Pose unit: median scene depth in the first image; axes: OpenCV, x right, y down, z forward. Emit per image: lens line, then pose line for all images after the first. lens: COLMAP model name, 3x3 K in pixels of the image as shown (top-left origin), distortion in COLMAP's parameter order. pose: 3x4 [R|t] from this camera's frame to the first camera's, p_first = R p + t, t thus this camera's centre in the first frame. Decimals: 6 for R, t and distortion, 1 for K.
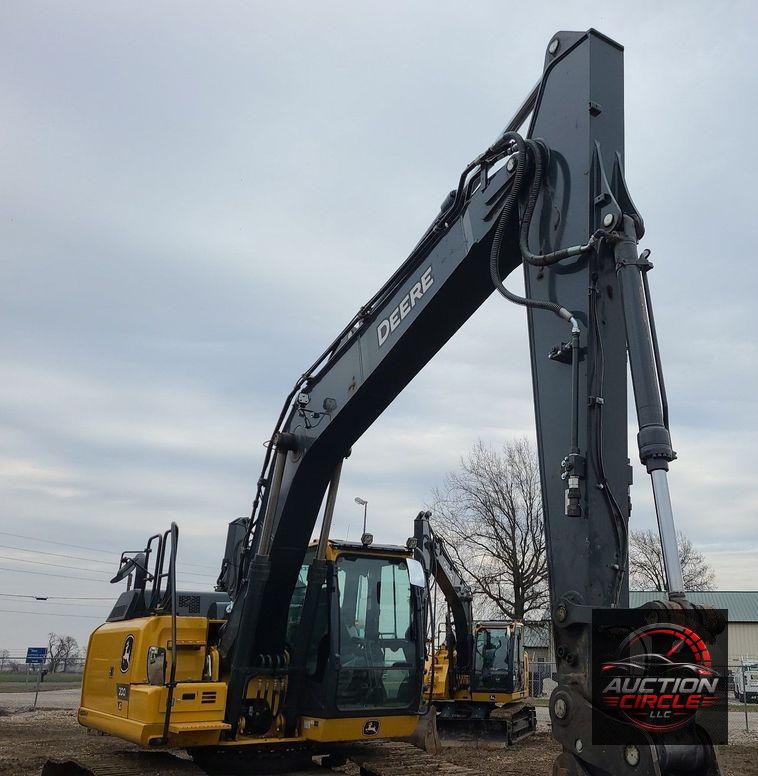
lens RADIAL K [[732.1, 0, 496.3], [0, 732.1, 472.0], [0, 0, 1]] dist [0.043135, 0.000000]
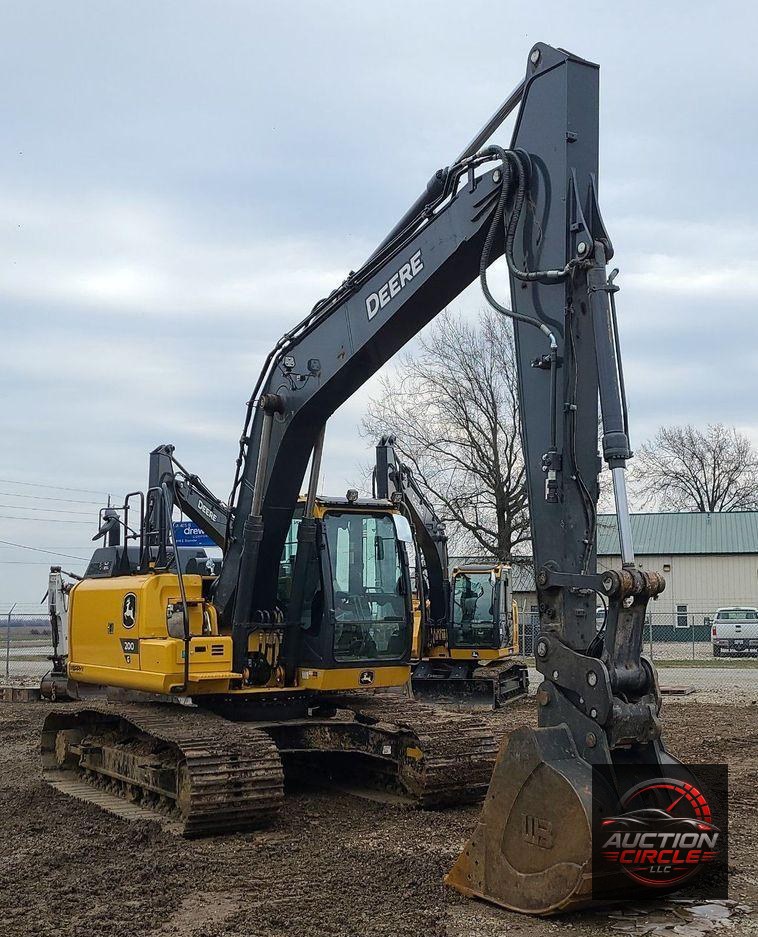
lens RADIAL K [[1025.5, 0, 423.3], [0, 1025.5, 517.9], [0, 0, 1]] dist [0.067792, 0.000000]
pose [[0.998664, -0.019975, -0.047652, -0.016339], [0.027382, 0.986698, 0.160240, -0.103661], [0.043818, -0.161331, 0.985927, -0.385341]]
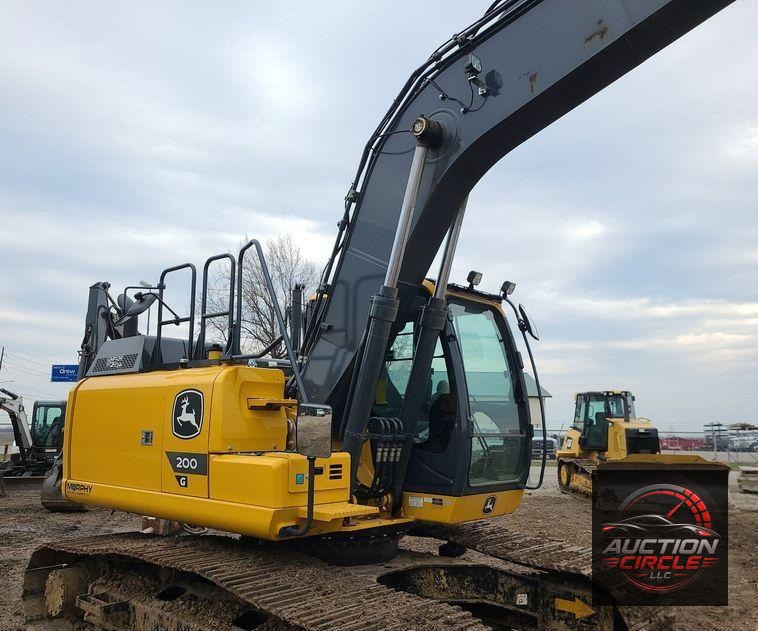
lens RADIAL K [[615.1, 0, 359.9], [0, 615.1, 354.9], [0, 0, 1]] dist [0.061636, -0.022850]
pose [[0.985195, 0.022973, 0.169889, -0.436739], [-0.045958, 0.990100, 0.132630, 0.094589], [-0.165160, -0.138474, 0.976497, 0.368740]]
